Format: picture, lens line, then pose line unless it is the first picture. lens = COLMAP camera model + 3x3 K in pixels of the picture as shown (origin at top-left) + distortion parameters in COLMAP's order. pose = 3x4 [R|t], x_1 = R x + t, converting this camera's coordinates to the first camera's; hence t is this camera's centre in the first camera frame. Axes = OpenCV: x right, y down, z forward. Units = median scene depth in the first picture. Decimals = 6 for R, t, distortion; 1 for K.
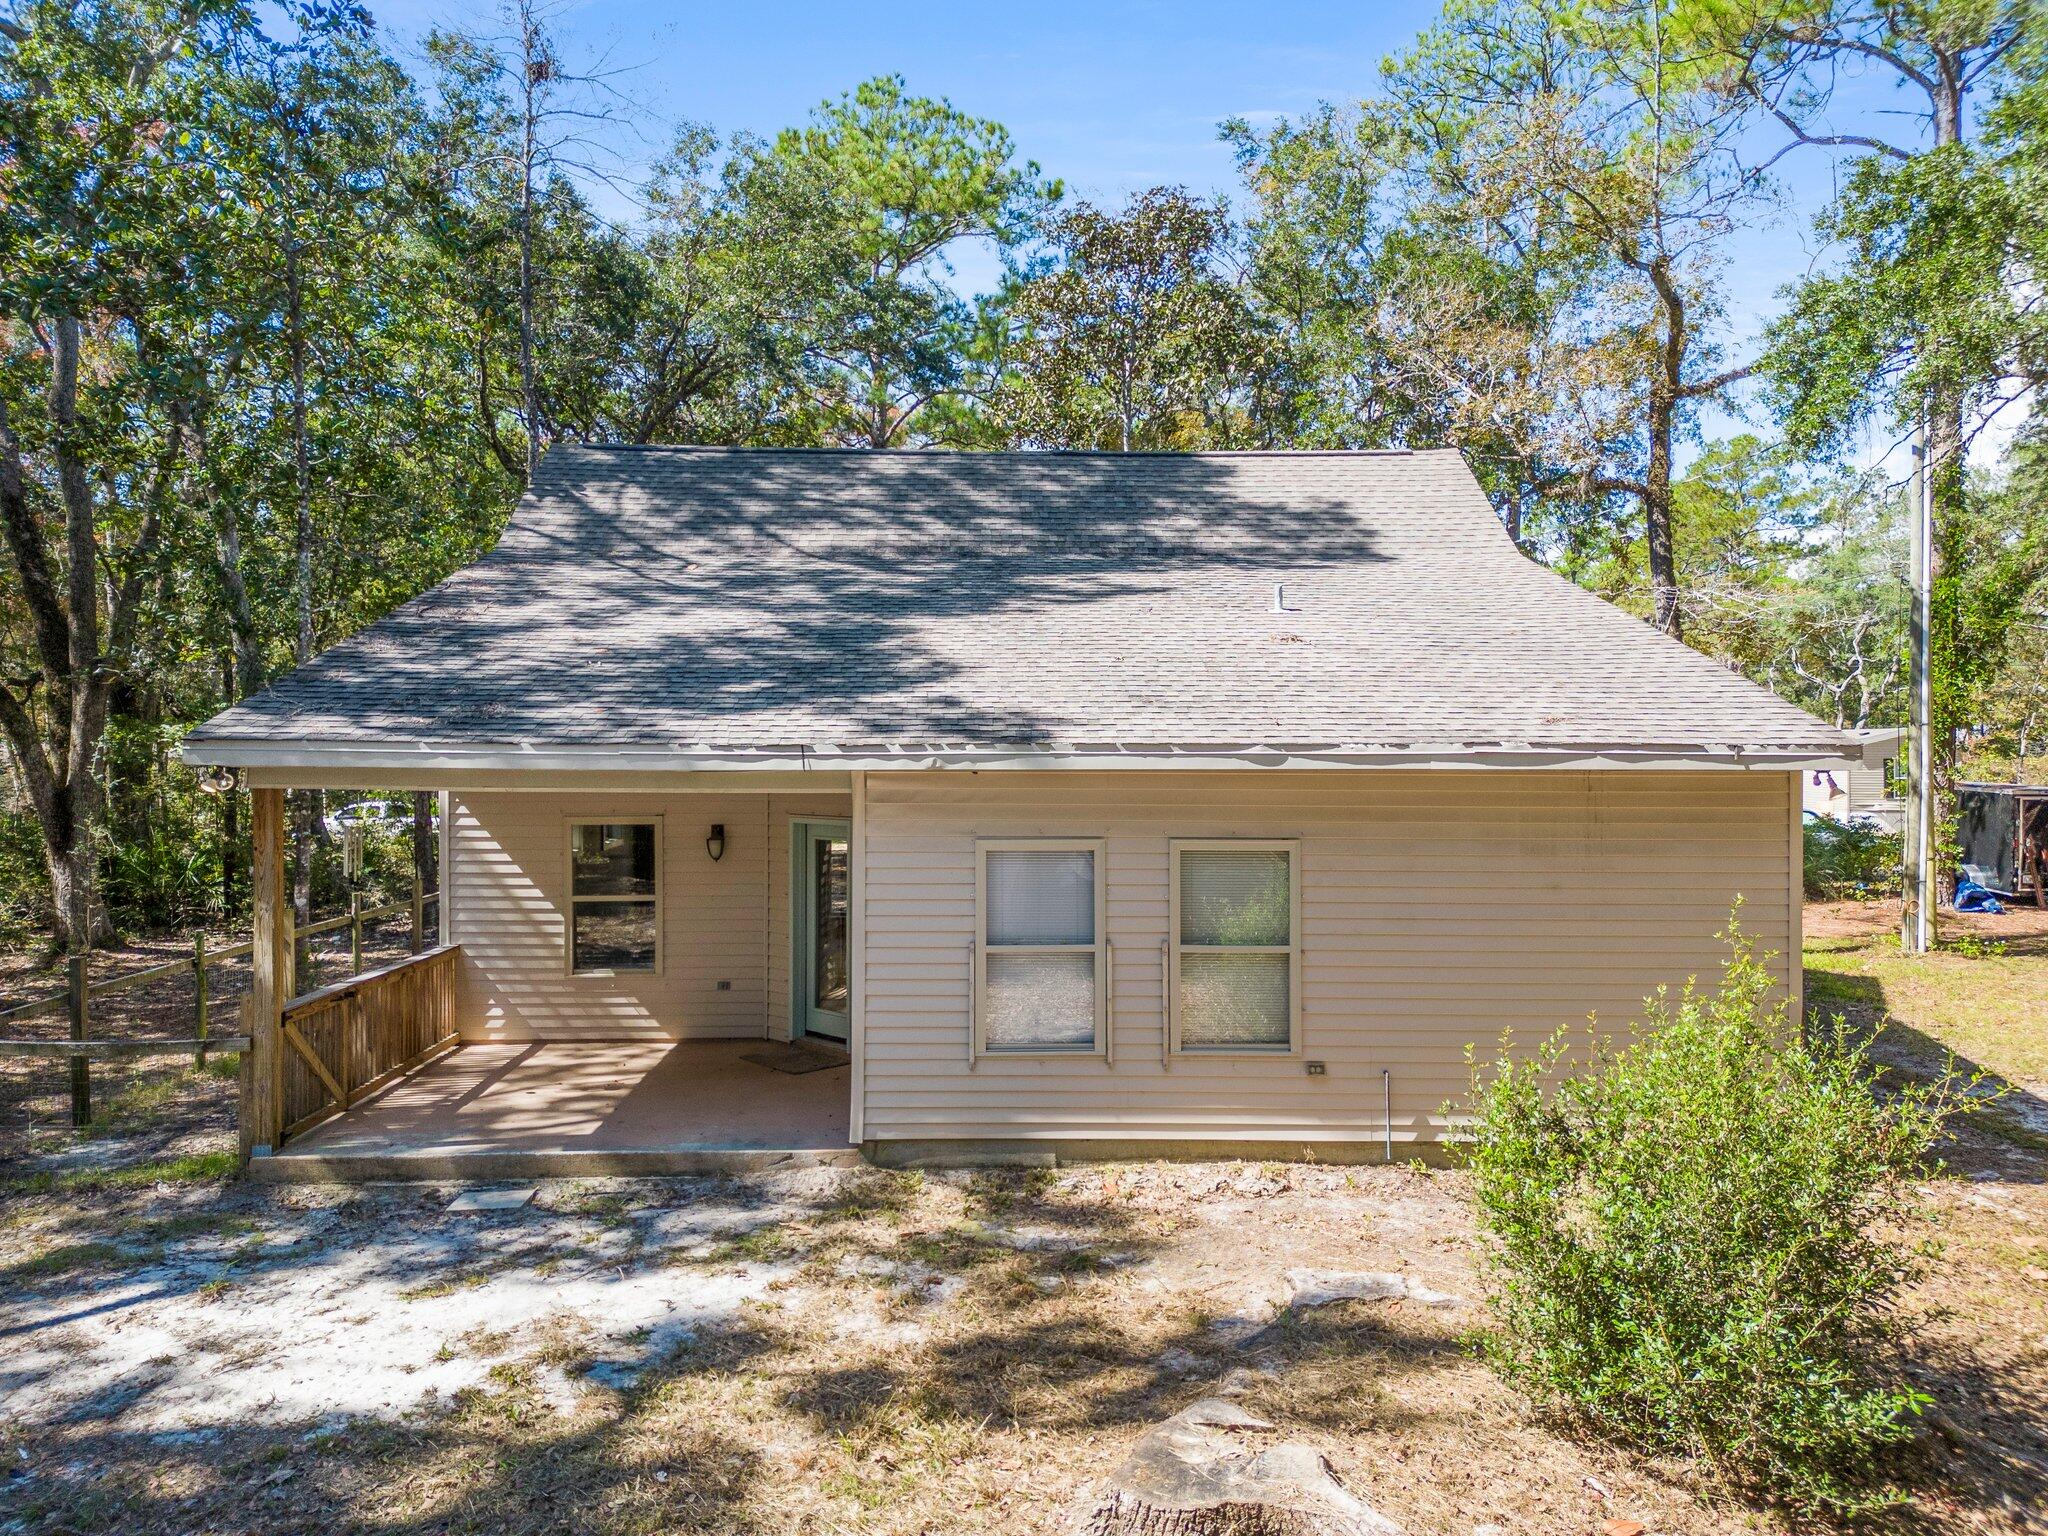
lens RADIAL K [[1443.5, 0, 1034.6], [0, 1443.5, 764.8], [0, 0, 1]] dist [0.027678, -0.019835]
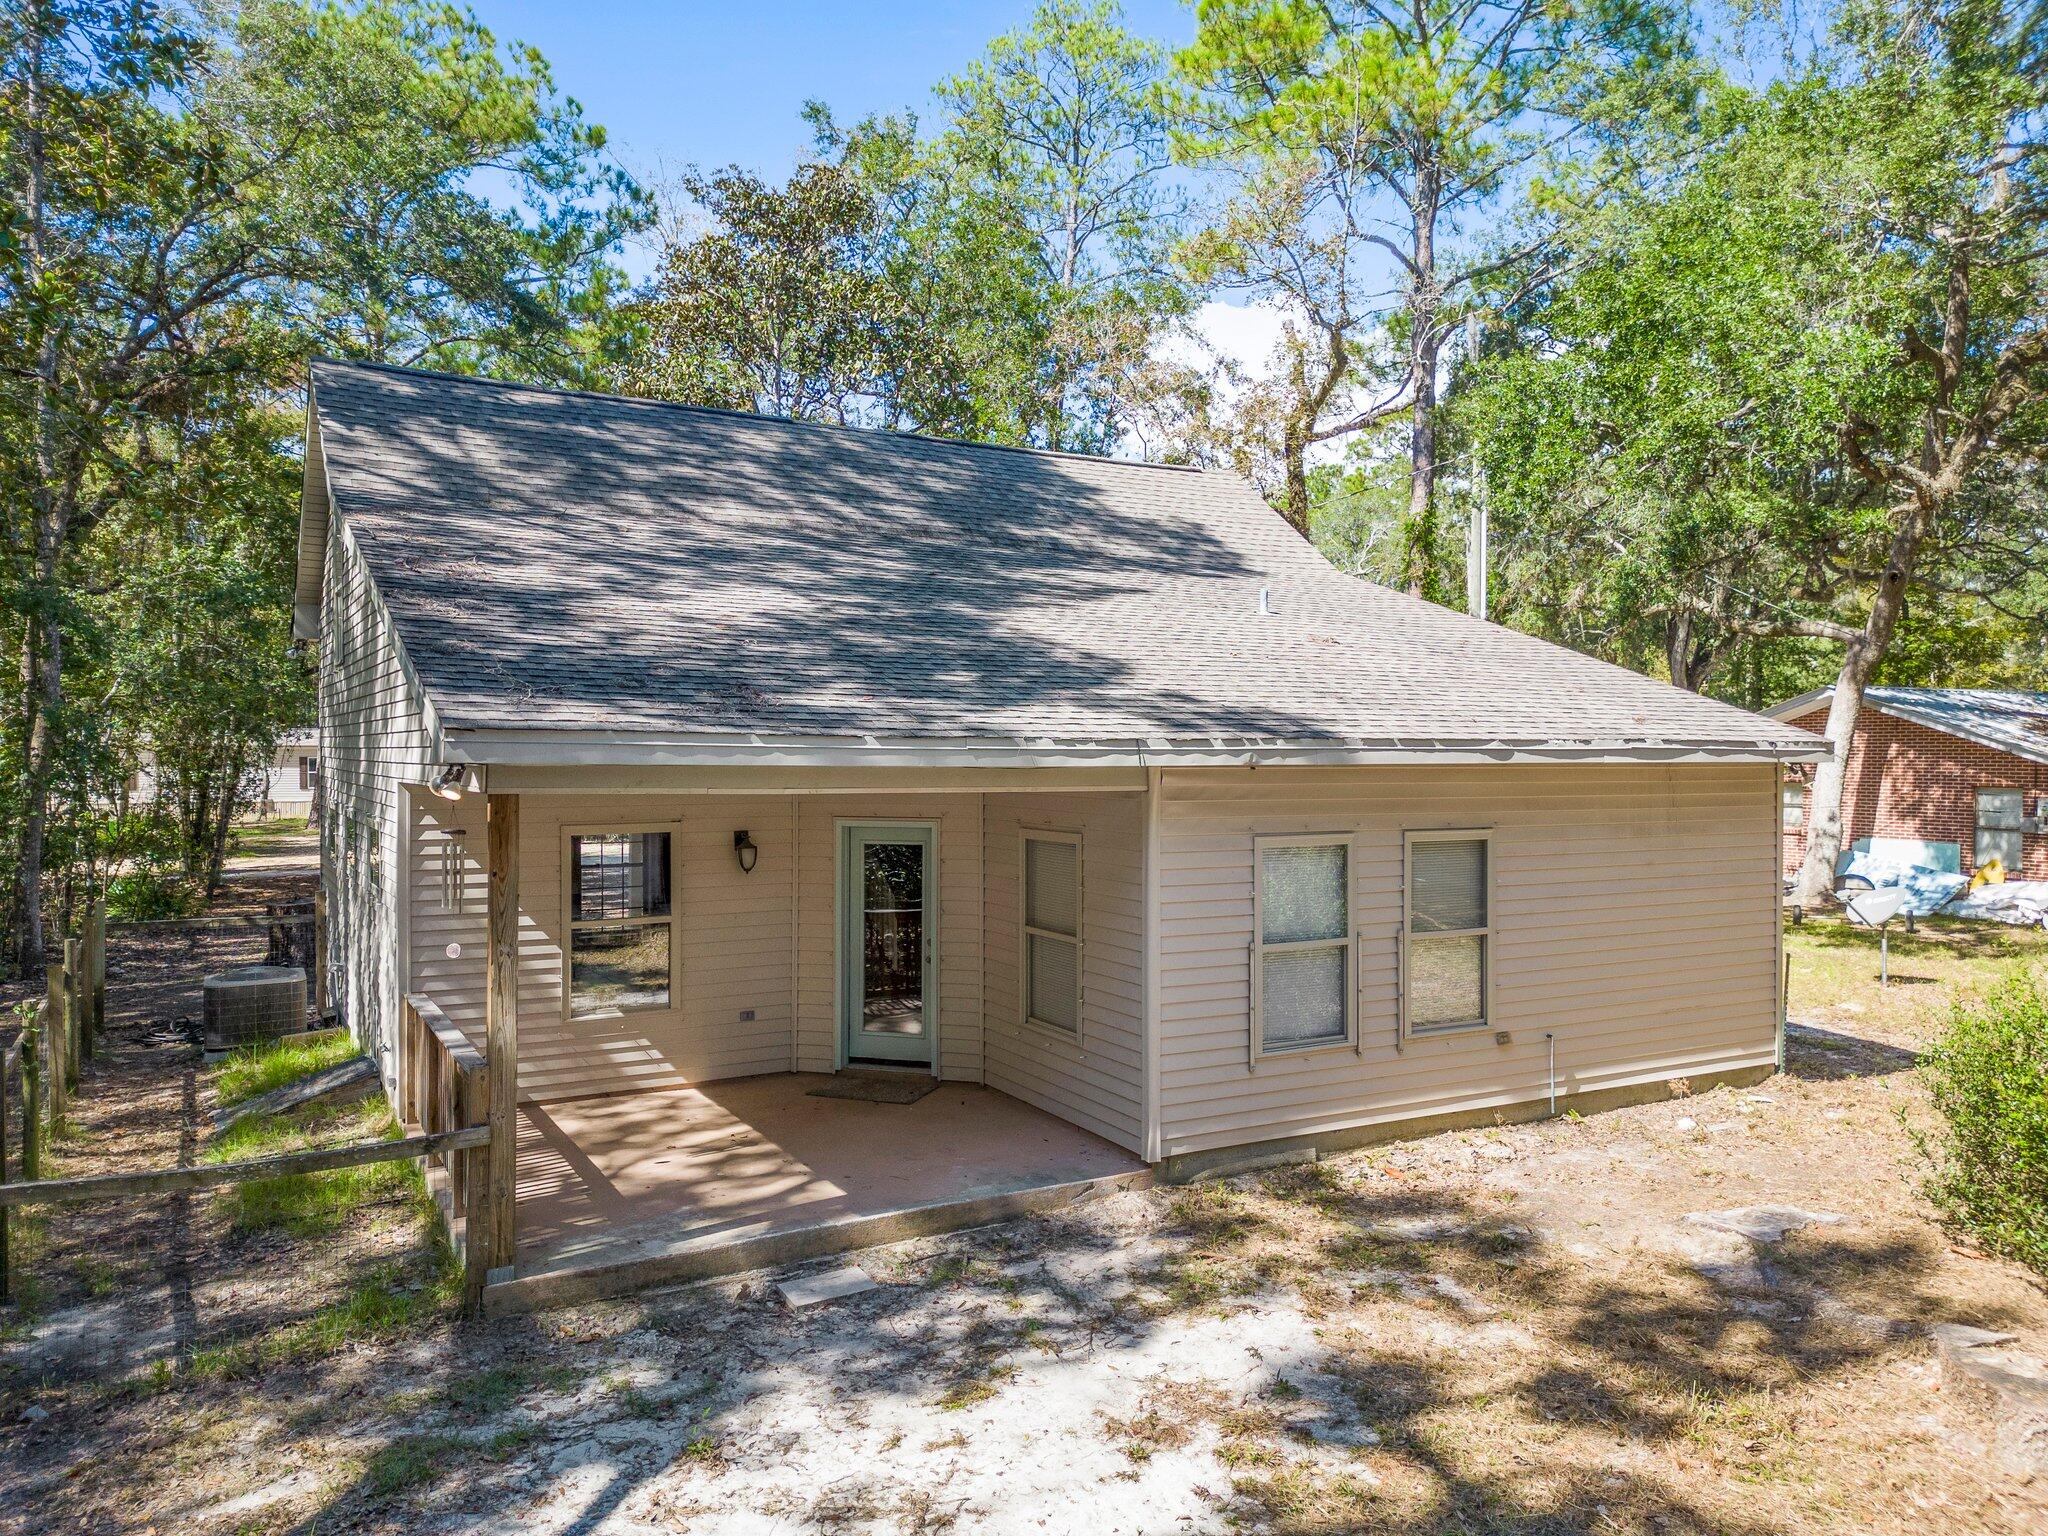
lens RADIAL K [[1443.5, 0, 1025.3], [0, 1443.5, 769.9], [0, 0, 1]] dist [0.027678, -0.019835]
pose [[0.887117, -0.007032, 0.461492, -0.687347], [0.004073, 0.999964, 0.007407, -0.001430], [-0.461527, -0.004691, 0.887114, 0.223850]]
